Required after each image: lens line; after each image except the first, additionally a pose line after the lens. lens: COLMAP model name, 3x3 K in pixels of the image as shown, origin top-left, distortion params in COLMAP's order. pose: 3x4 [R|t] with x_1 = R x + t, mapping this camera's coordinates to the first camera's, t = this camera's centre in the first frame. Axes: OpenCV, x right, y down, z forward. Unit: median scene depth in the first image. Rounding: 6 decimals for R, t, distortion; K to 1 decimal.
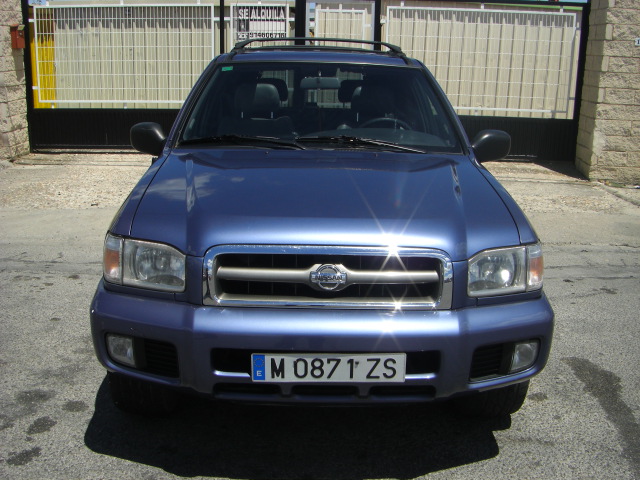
lens RADIAL K [[744.8, 0, 320.0], [0, 744.8, 240.0], [0, 0, 1]] dist [-0.174570, 0.077538]
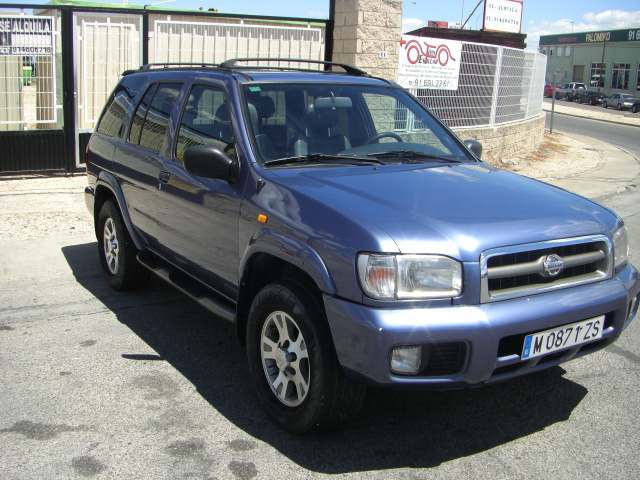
lens RADIAL K [[744.8, 0, 320.0], [0, 744.8, 240.0], [0, 0, 1]] dist [-0.174570, 0.077538]
pose [[0.854213, -0.108099, 0.508561, -0.274068], [0.112977, 0.993367, 0.021384, -0.017996], [-0.507500, 0.039189, 0.860760, 0.042000]]
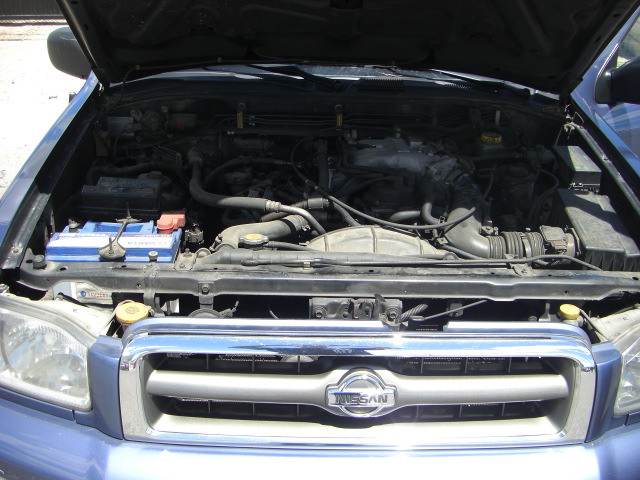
lens RADIAL K [[744.8, 0, 320.0], [0, 744.8, 240.0], [0, 0, 1]] dist [-0.174570, 0.077538]
pose [[0.999995, 0.002129, -0.002120, -0.004857], [-0.001668, 0.980300, 0.197508, -0.046104], [0.002499, -0.197504, 0.980299, 0.151676]]
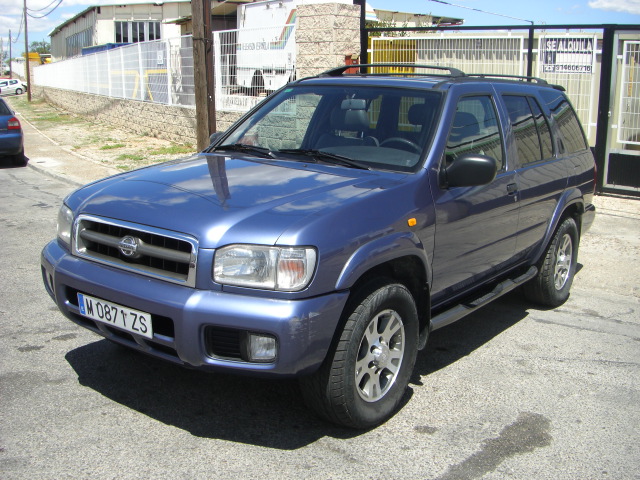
lens RADIAL K [[752.7, 0, 318.7], [0, 752.7, 226.4], [0, 0, 1]] dist [-0.118049, 0.008576]
pose [[0.785430, 0.119185, -0.607367, 0.312309], [-0.158078, 0.987369, -0.010669, -0.007160], [0.598424, 0.104391, 0.794350, 0.044098]]
